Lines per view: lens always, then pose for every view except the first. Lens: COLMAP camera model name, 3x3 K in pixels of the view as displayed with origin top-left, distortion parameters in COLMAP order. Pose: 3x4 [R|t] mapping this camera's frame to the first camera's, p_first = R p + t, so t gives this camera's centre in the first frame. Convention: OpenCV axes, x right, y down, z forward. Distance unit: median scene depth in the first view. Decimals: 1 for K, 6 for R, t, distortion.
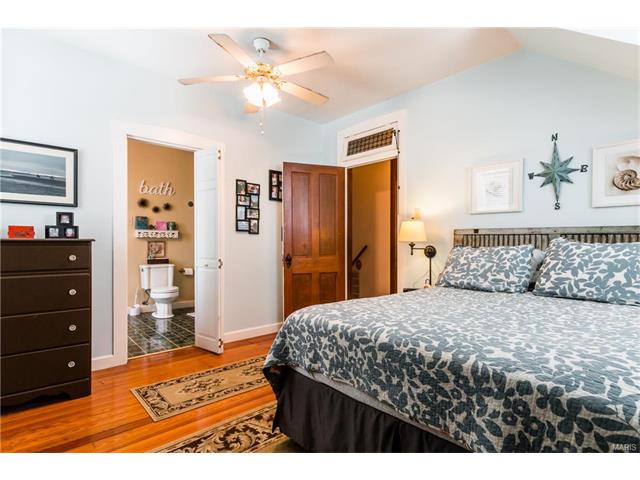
lens RADIAL K [[332.1, 0, 317.6], [0, 332.1, 244.1], [0, 0, 1]] dist [0.003849, -0.001371]
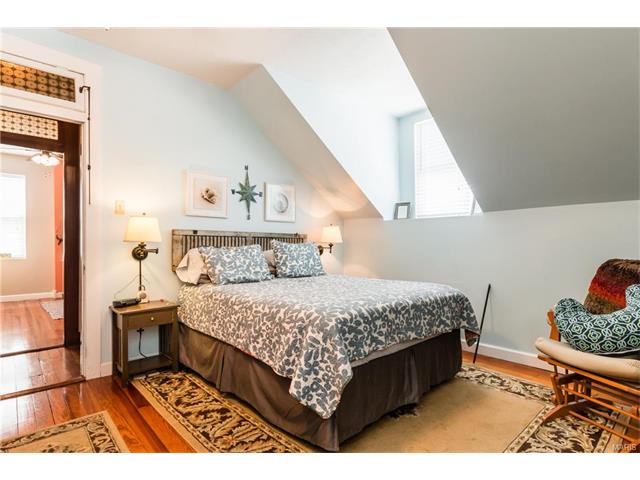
lens RADIAL K [[332.1, 0, 322.1], [0, 332.1, 248.3], [0, 0, 1]] dist [0.003849, -0.001371]
pose [[-0.001480, -0.015258, 0.999882, -0.924137], [0.001373, 0.999883, 0.015260, -0.004583], [-0.999998, 0.001395, -0.001458, 0.921422]]
